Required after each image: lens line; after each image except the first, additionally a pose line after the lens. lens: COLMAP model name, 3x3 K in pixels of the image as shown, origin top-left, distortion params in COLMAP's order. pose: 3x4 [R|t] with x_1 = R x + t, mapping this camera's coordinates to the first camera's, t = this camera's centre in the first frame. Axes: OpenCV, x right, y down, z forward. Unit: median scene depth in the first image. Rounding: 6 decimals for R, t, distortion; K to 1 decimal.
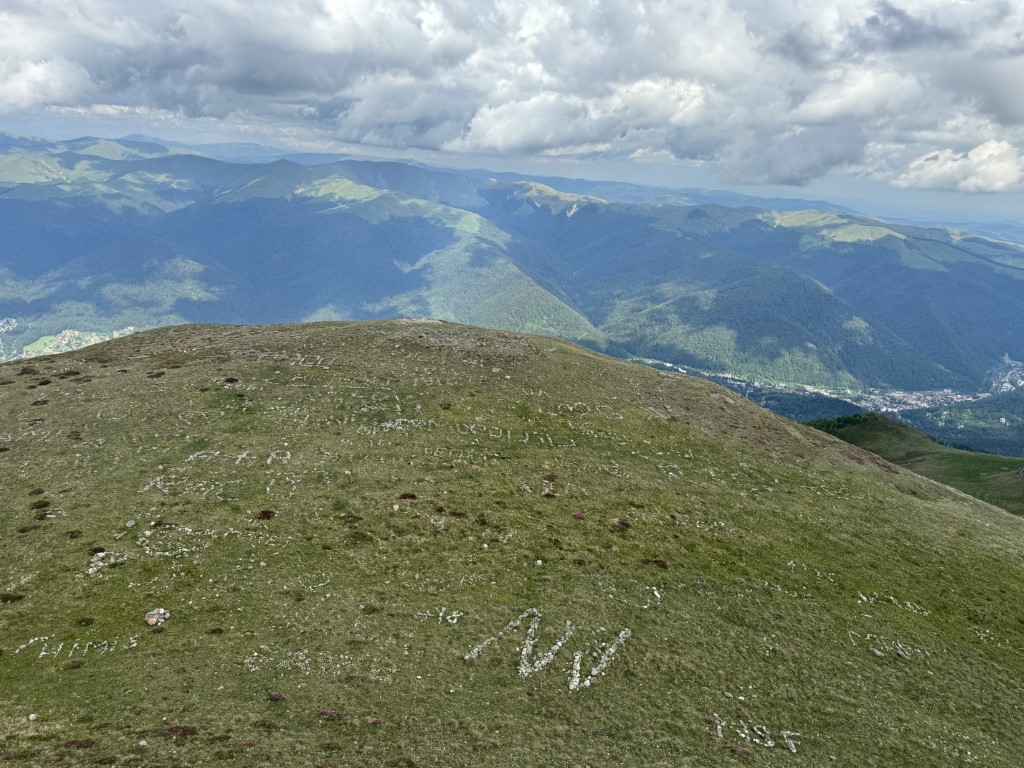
lens RADIAL K [[709.8, 0, 515.6], [0, 709.8, 389.5], [0, 0, 1]] dist [0.159855, -0.278937]
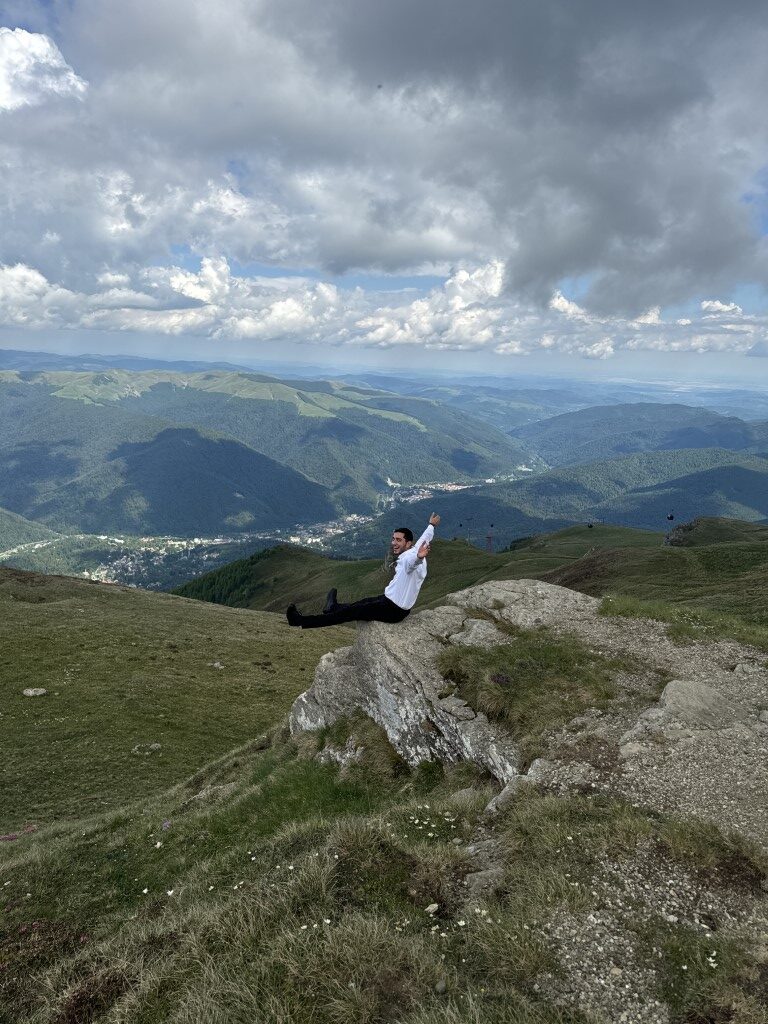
lens RADIAL K [[709.8, 0, 384.0], [0, 709.8, 512.0], [0, 0, 1]] dist [0.159855, -0.278937]
pose [[0.821822, -0.164414, 0.545506, 0.483237], [0.193718, 0.981050, 0.003843, 0.133554], [-0.535800, 0.102516, 0.838098, -0.215518]]
